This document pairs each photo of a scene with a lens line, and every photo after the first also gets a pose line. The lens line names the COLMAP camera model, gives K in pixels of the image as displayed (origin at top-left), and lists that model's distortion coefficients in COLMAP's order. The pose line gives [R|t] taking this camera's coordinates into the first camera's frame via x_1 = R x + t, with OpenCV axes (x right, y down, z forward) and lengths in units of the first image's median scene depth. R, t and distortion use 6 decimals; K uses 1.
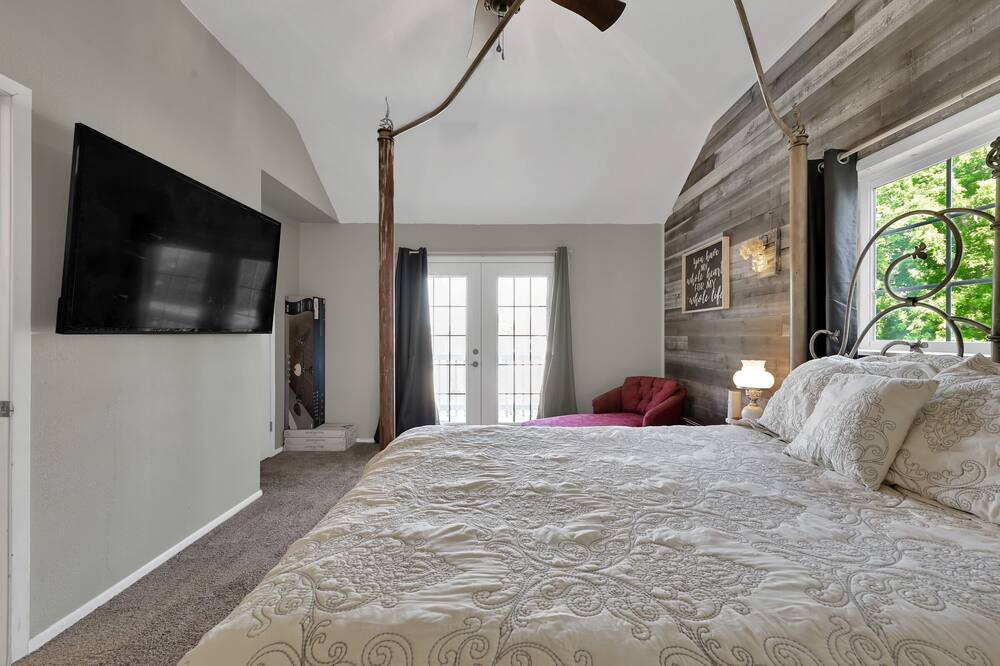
lens RADIAL K [[399.8, 0, 503.6], [0, 399.8, 331.1], [0, 0, 1]] dist [-0.001834, 0.000456]
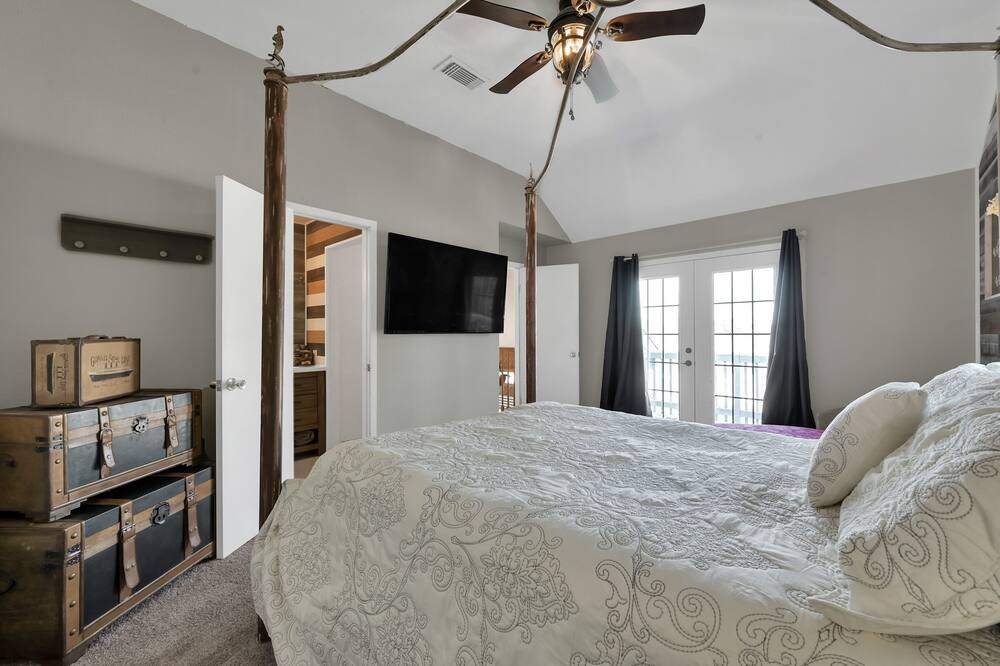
lens RADIAL K [[399.8, 0, 508.2], [0, 399.8, 332.8], [0, 0, 1]] dist [-0.001834, 0.000456]
pose [[0.729930, -0.004486, -0.683508, 0.289471], [0.009585, 0.999947, 0.003673, -0.000563], [0.683455, -0.009232, 0.729934, -0.034180]]
